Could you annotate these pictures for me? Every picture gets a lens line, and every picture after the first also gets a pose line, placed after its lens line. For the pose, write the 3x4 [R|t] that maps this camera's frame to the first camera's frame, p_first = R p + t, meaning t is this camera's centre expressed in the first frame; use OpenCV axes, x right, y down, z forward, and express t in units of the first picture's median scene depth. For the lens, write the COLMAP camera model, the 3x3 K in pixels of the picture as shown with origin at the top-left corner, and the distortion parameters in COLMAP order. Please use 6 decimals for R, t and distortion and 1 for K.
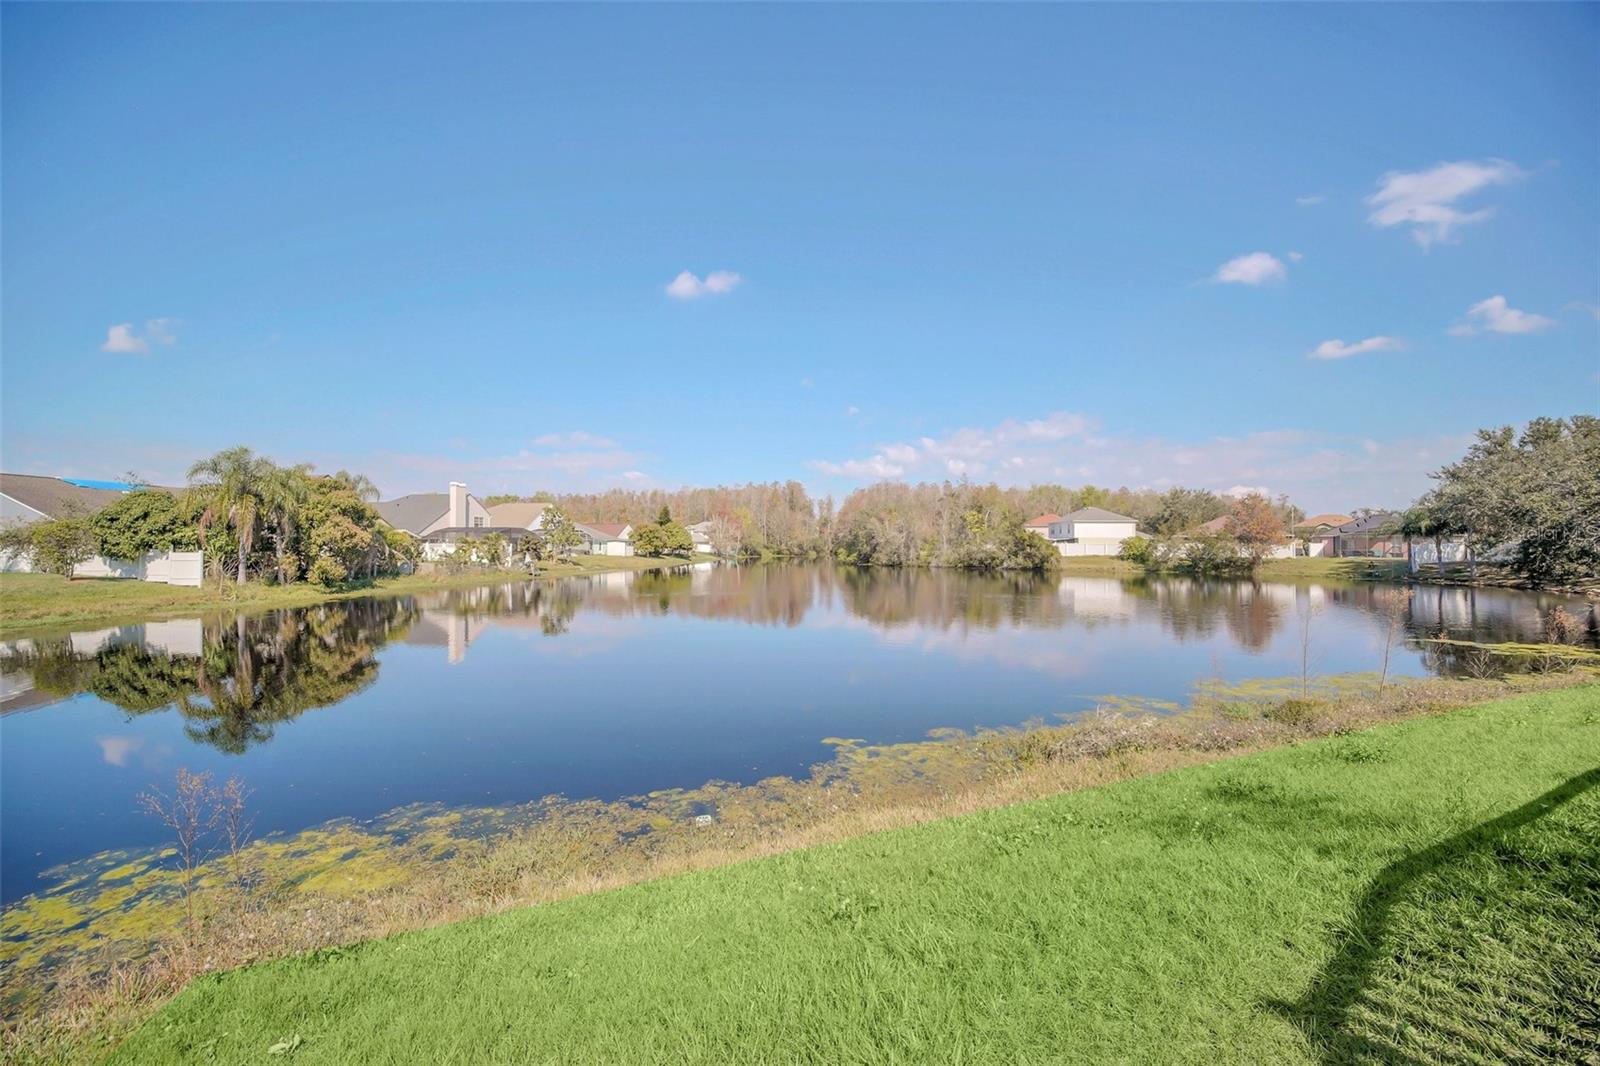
lens RADIAL K [[642.4, 0, 796.1], [0, 642.4, 532.3], [0, 0, 1]] dist [0.008401, 0.000421]
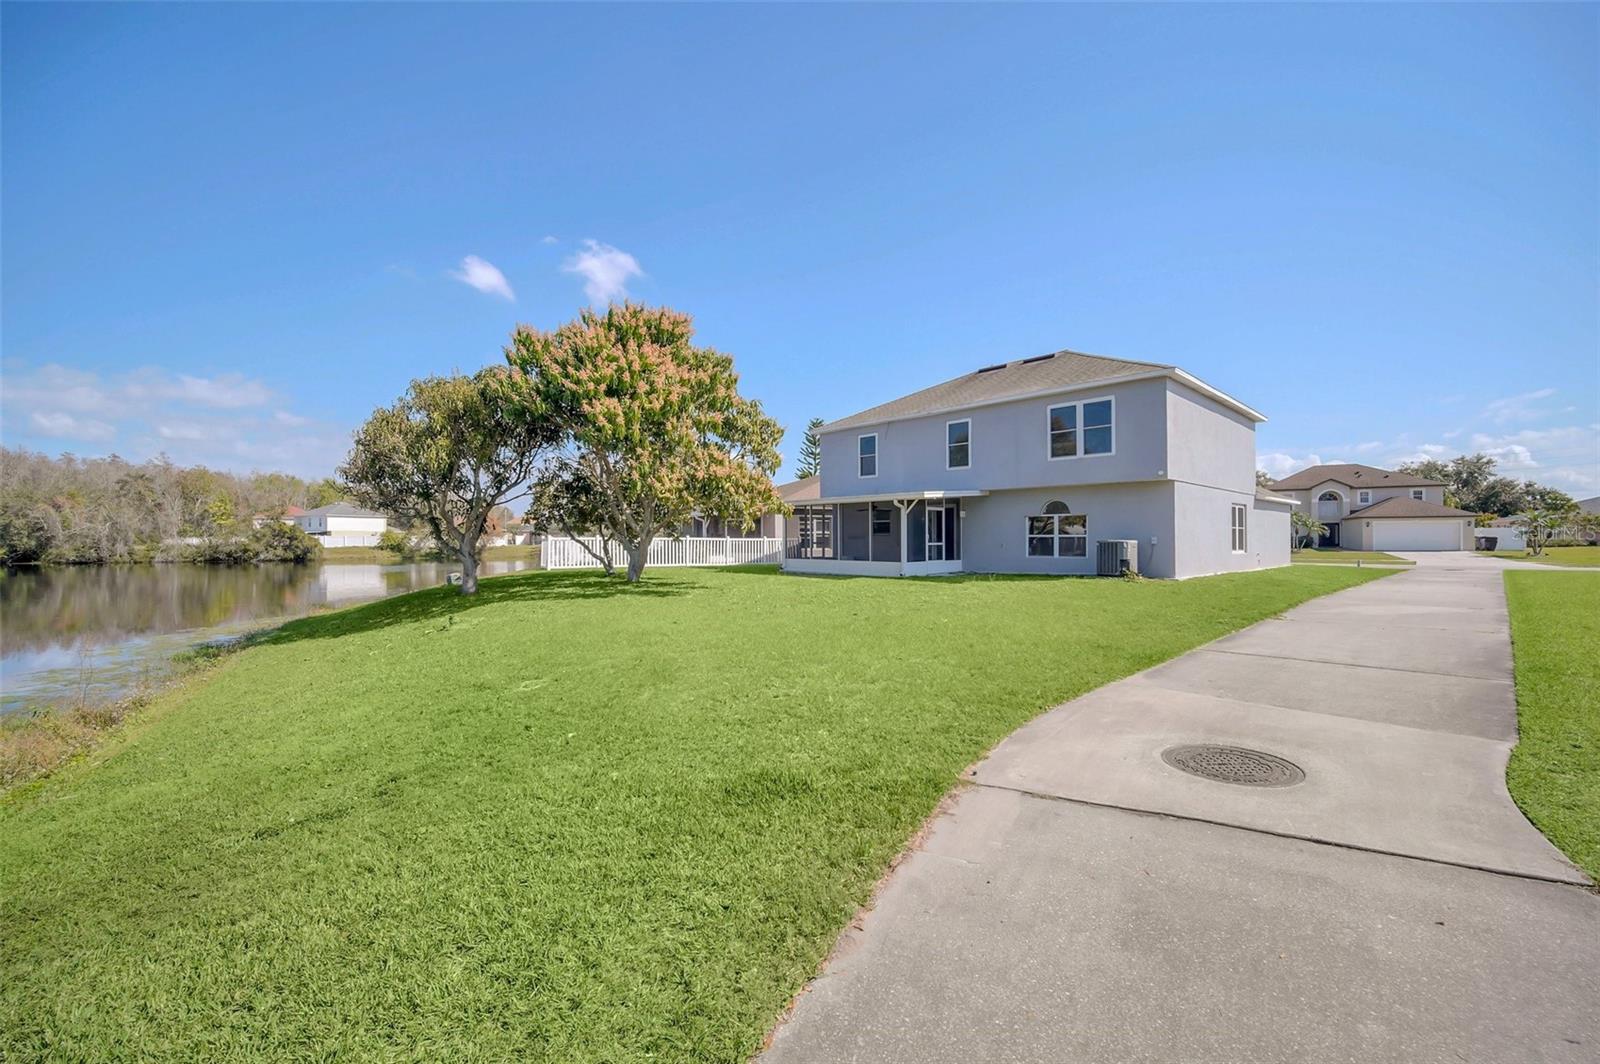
lens RADIAL K [[642.4, 0, 797.3], [0, 642.4, 531.1], [0, 0, 1]] dist [0.008401, 0.000421]
pose [[0.446786, 0.006003, 0.894621, -0.200894], [-0.015956, 0.999872, 0.001260, -0.005185], [-0.894499, -0.014837, 0.446824, -0.210988]]
